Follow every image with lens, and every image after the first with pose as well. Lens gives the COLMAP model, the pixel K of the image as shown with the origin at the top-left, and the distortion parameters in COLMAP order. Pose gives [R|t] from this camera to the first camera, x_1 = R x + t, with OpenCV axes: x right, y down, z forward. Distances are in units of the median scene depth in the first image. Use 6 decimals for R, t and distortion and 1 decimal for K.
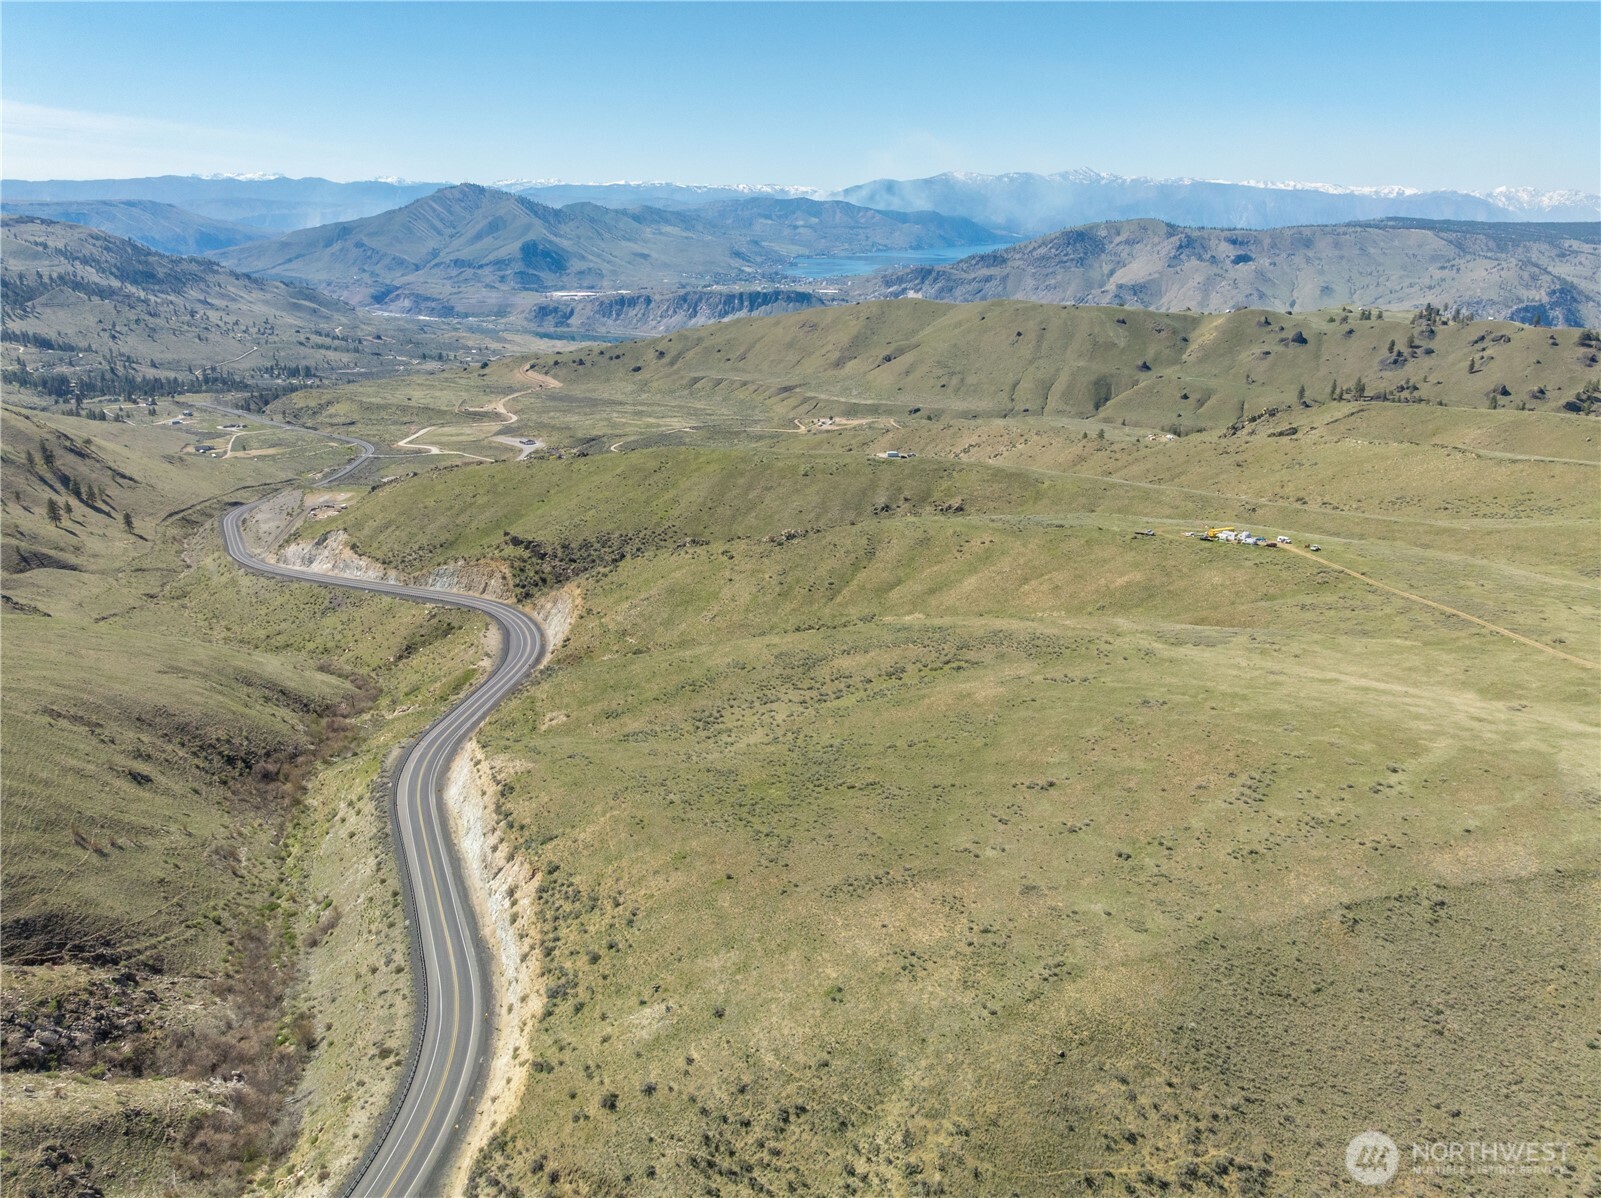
lens RADIAL K [[1128.9, 0, 803.1], [0, 1128.9, 603.0], [0, 0, 1]] dist [-0.040255, 0.004843]
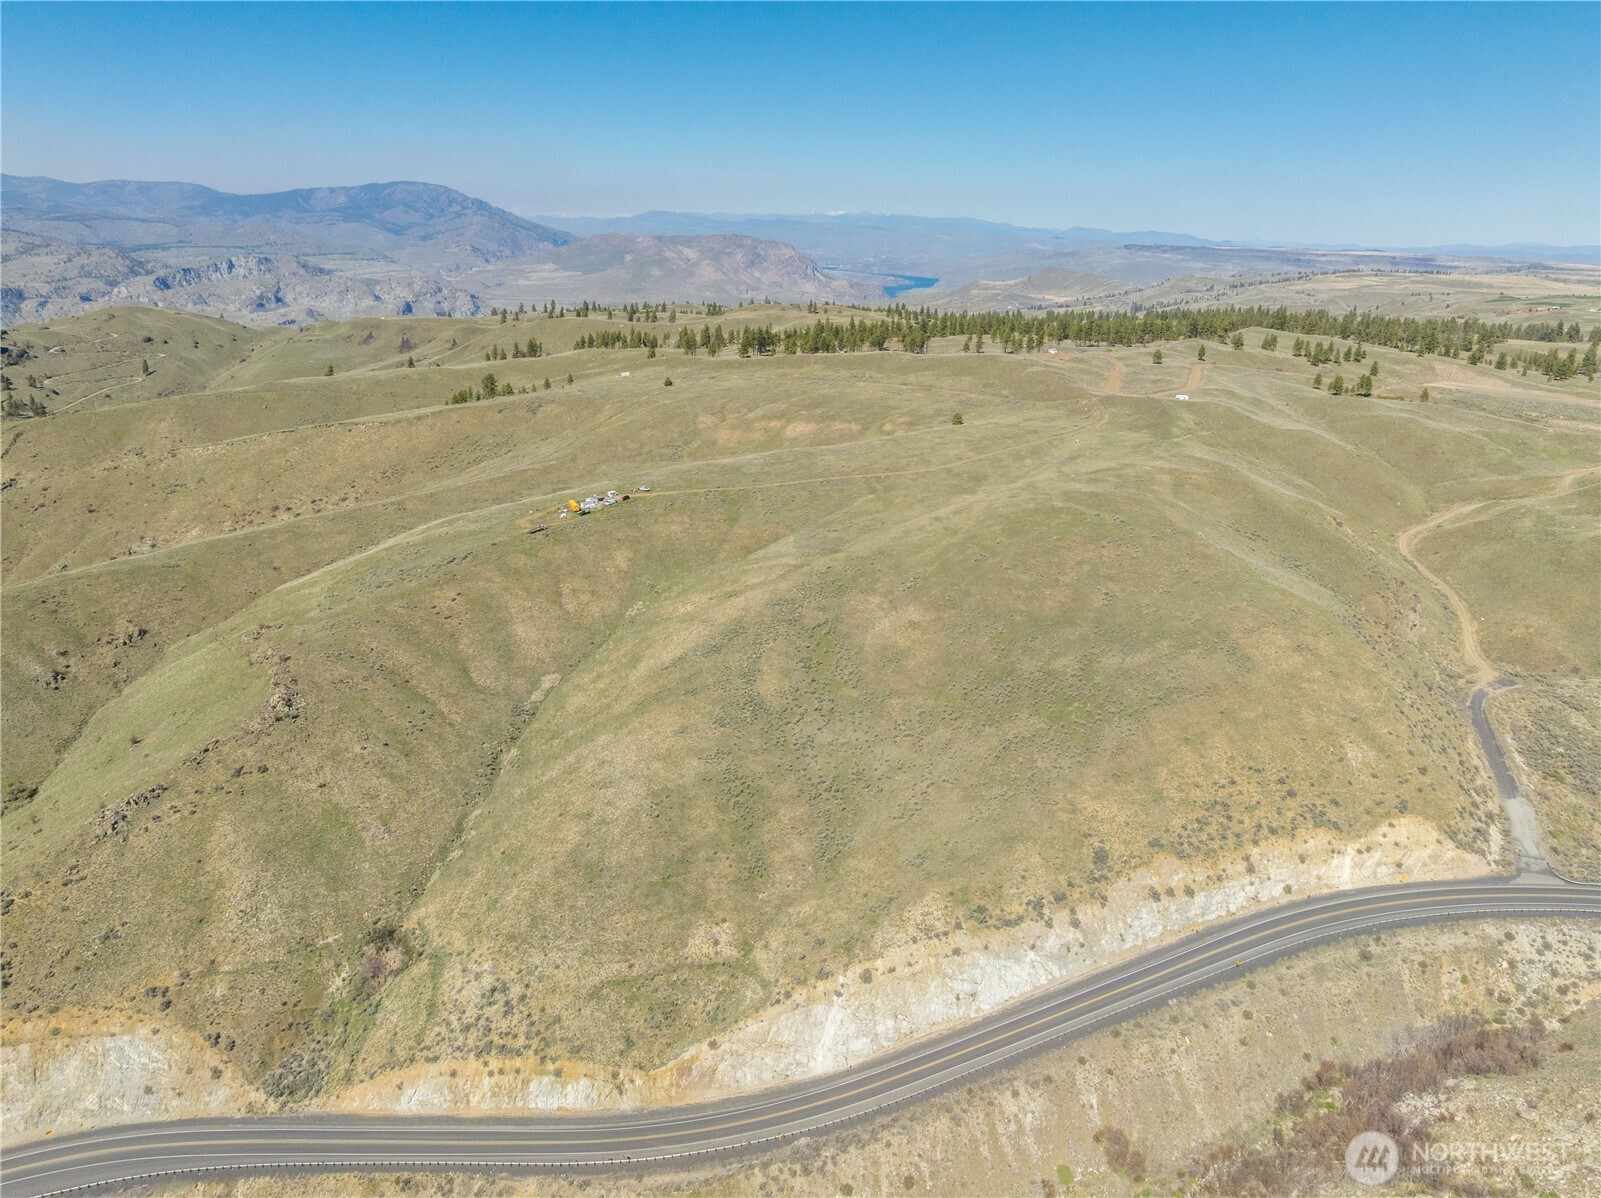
lens RADIAL K [[1129.8, 0, 800.5], [0, 1129.8, 599.0], [0, 0, 1]] dist [-0.056802, 0.030036]
pose [[0.011248, -0.333418, 0.942712, -0.180624], [0.319969, 0.894402, 0.312514, -0.065595], [-0.947361, 0.298123, 0.116744, 0.174042]]
